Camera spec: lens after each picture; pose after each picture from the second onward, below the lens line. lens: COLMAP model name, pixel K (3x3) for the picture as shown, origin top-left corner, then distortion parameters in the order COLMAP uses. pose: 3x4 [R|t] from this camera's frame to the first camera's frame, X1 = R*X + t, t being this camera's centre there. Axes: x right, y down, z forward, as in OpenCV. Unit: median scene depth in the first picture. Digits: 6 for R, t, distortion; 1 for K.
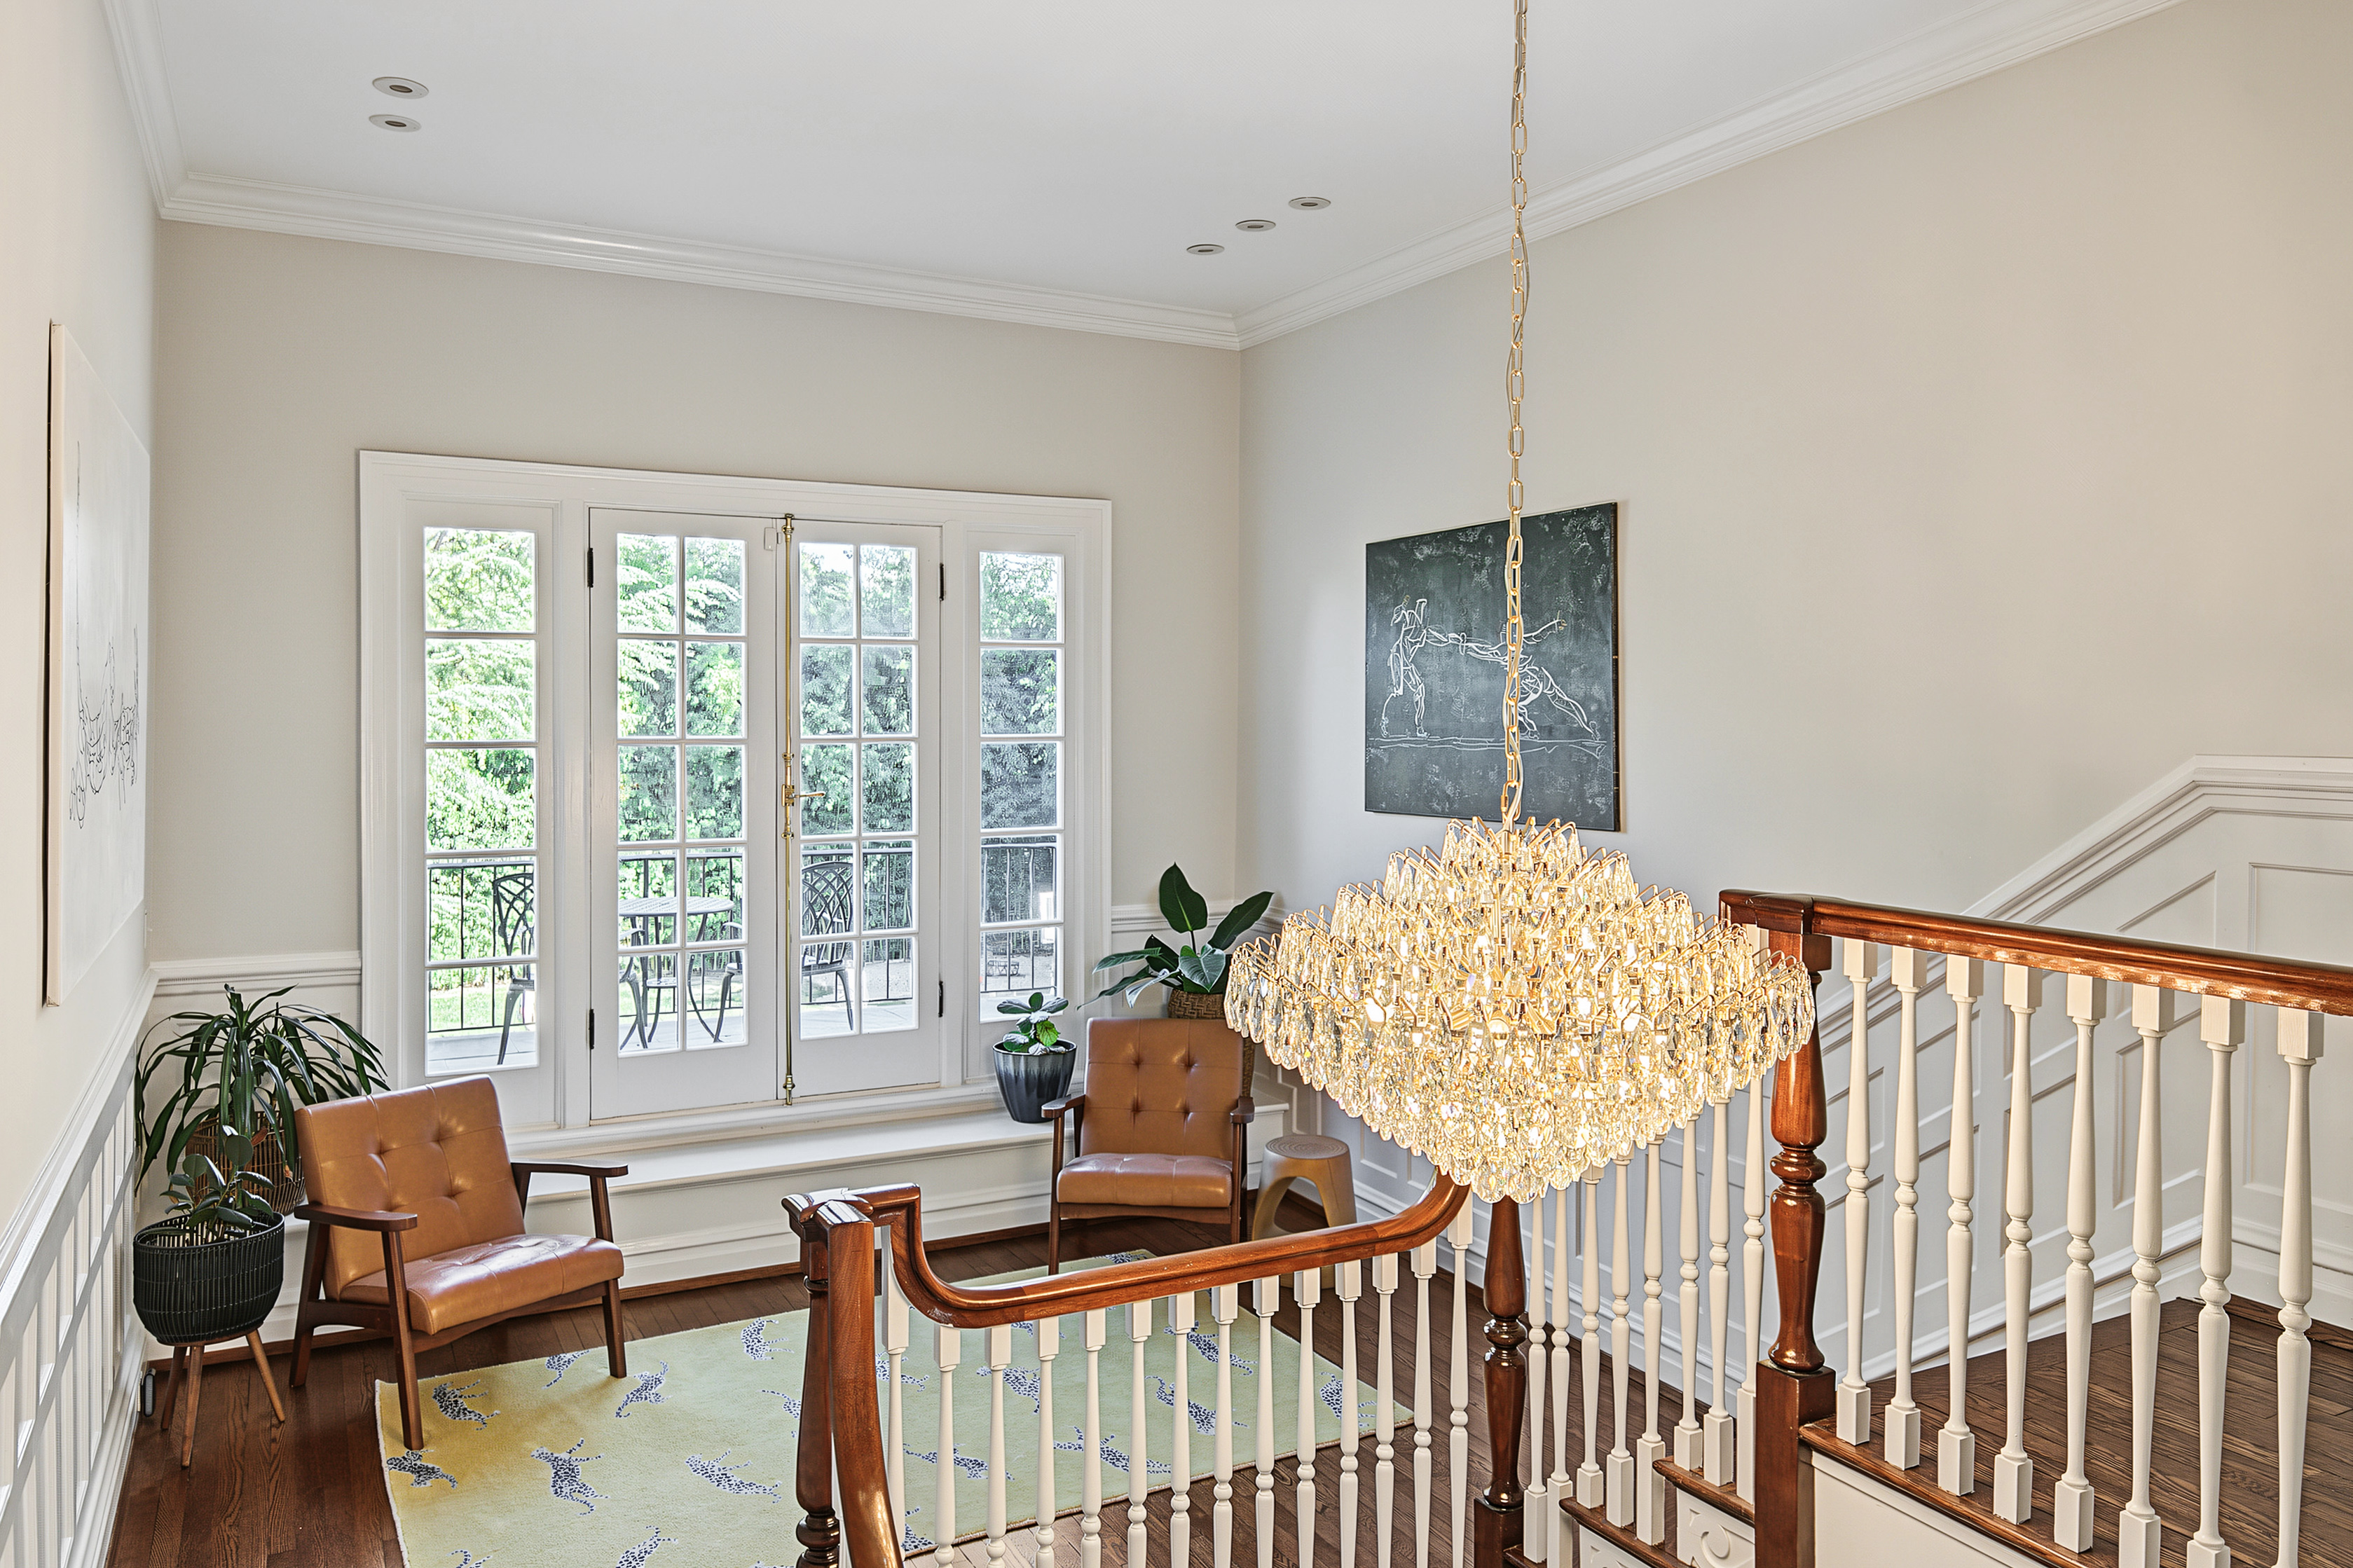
lens RADIAL K [[1666.0, 0, 1154.5], [0, 1666.0, 721.0], [0, 0, 1]] dist [-0.002496, 0.006618]
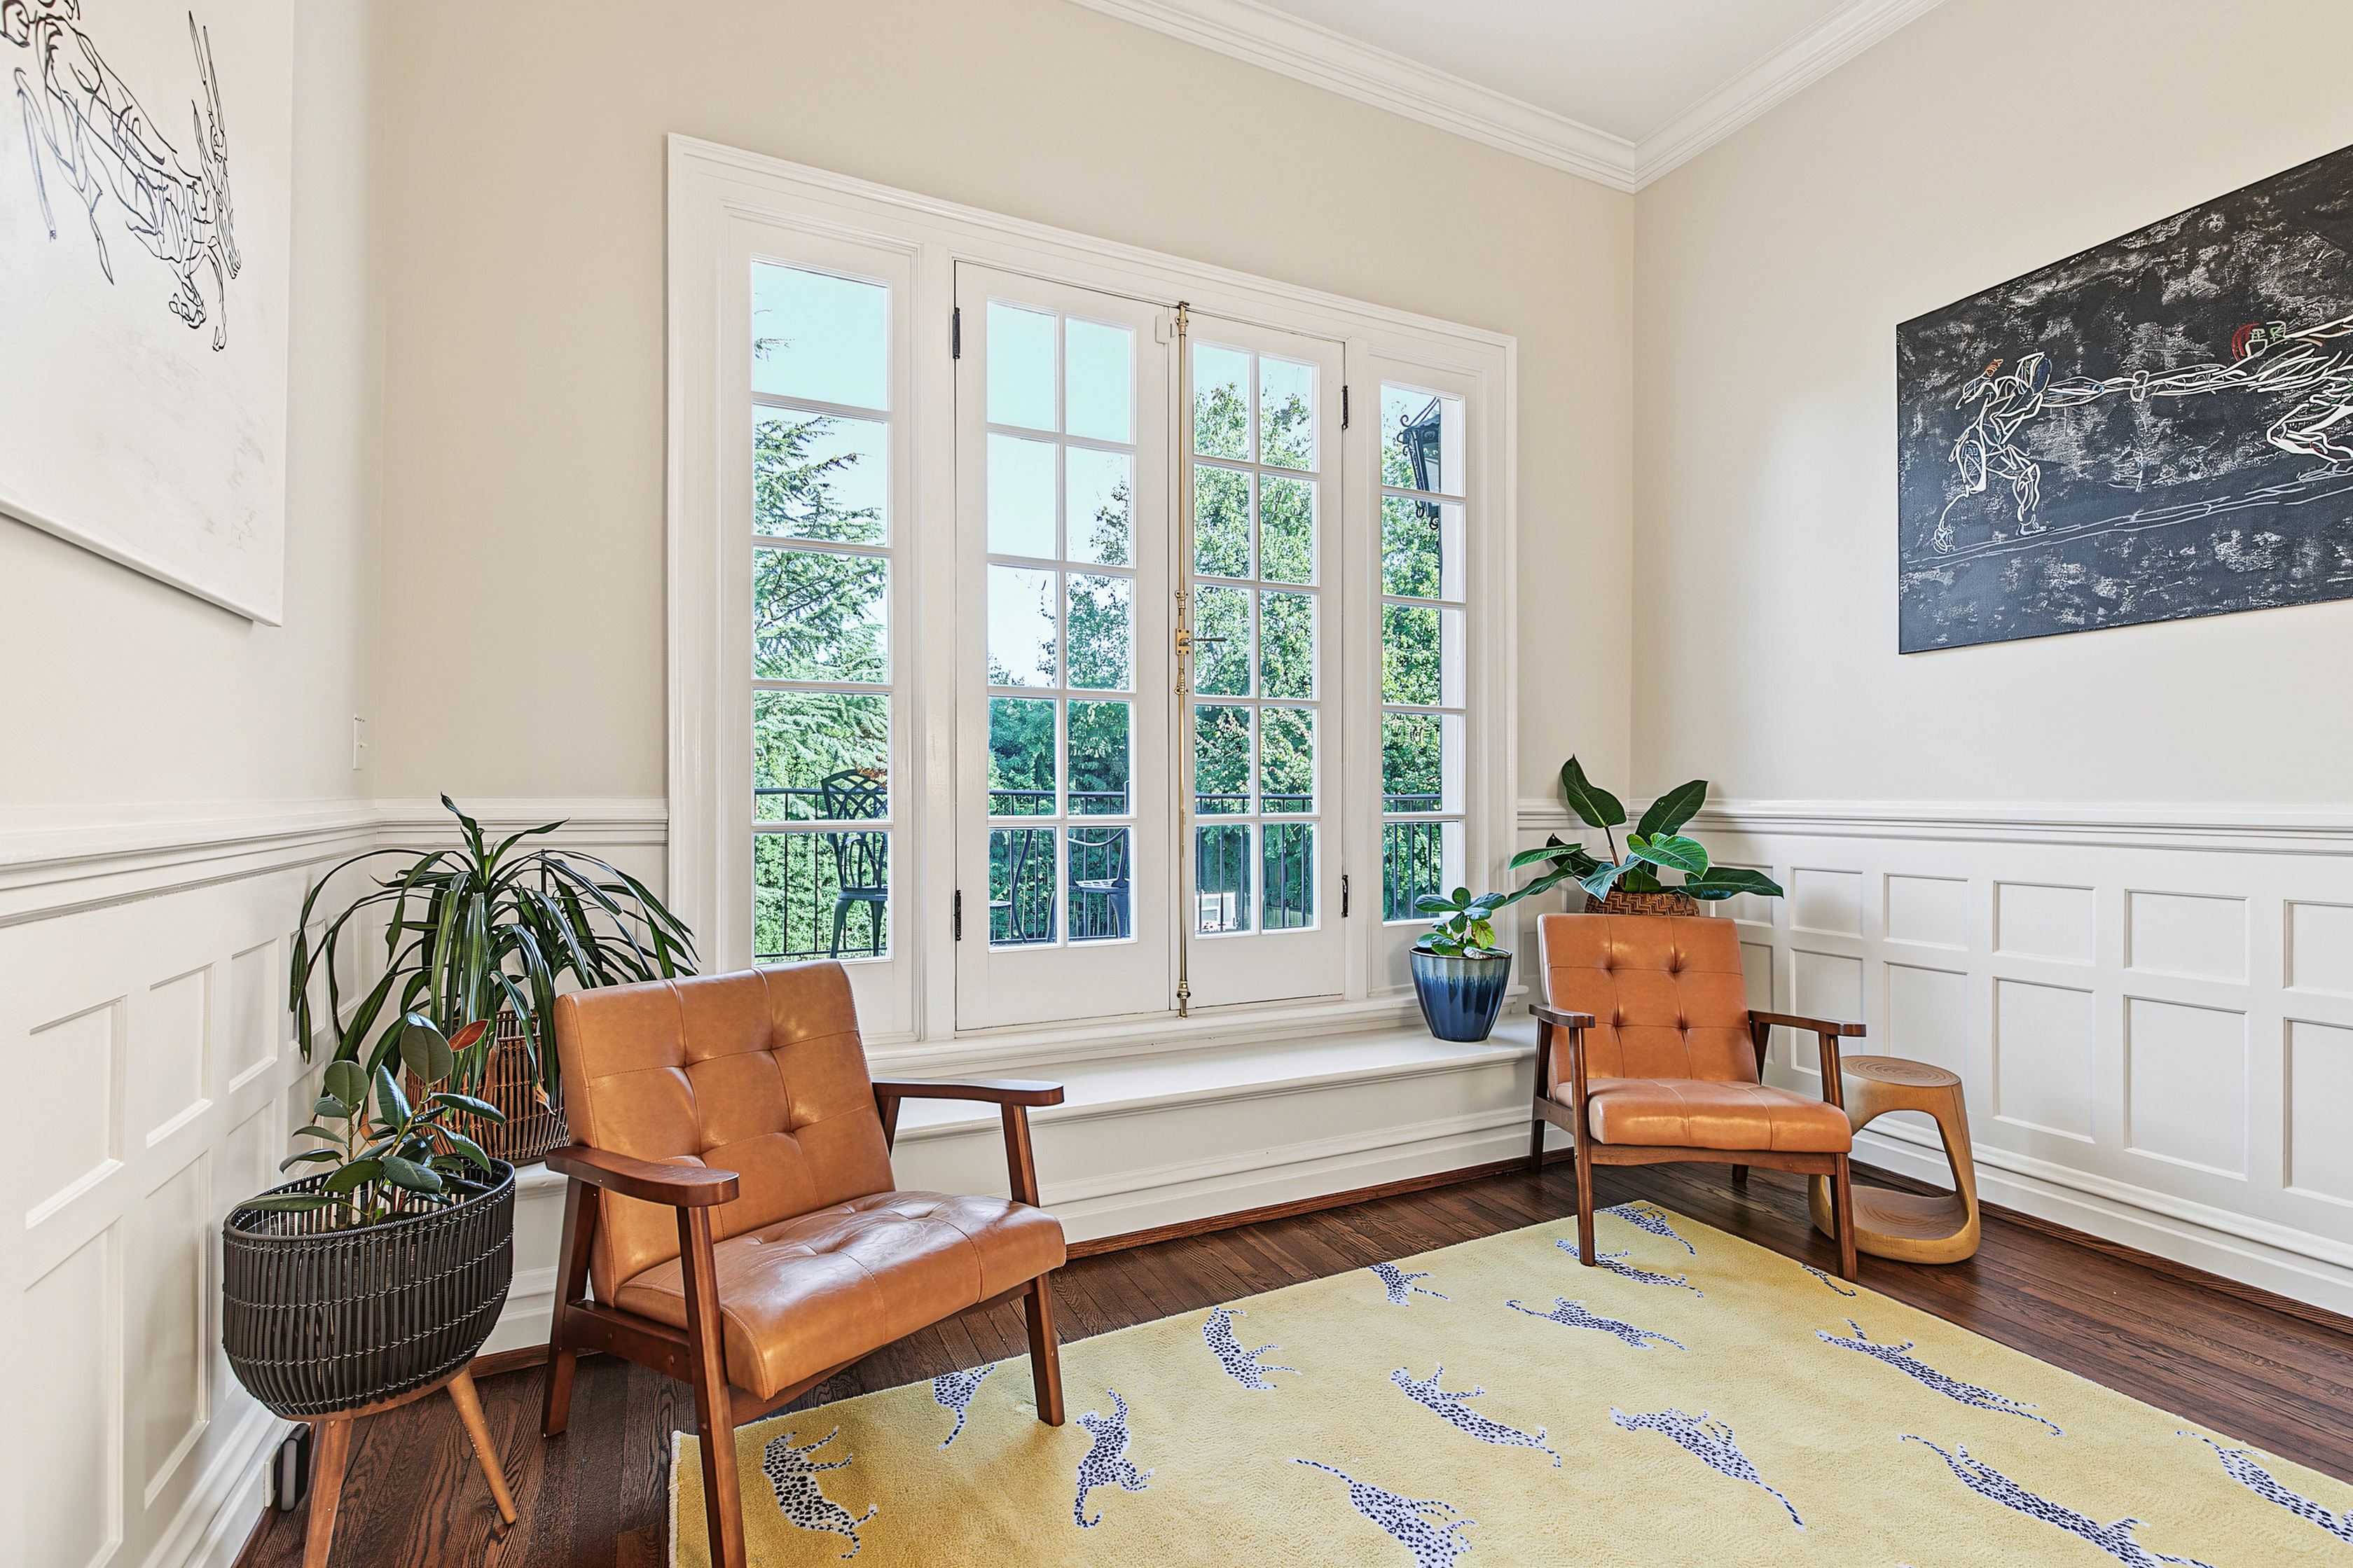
lens RADIAL K [[1102.5, 0, 1183.1], [0, 1102.5, 788.3], [0, 0, 1]] dist [-0.000290, 0.001754]
pose [[0.999248, -0.003674, -0.038607, -0.238861], [0.003314, 0.999951, -0.009362, 0.146902], [0.038640, 0.009227, 0.999211, 0.544080]]
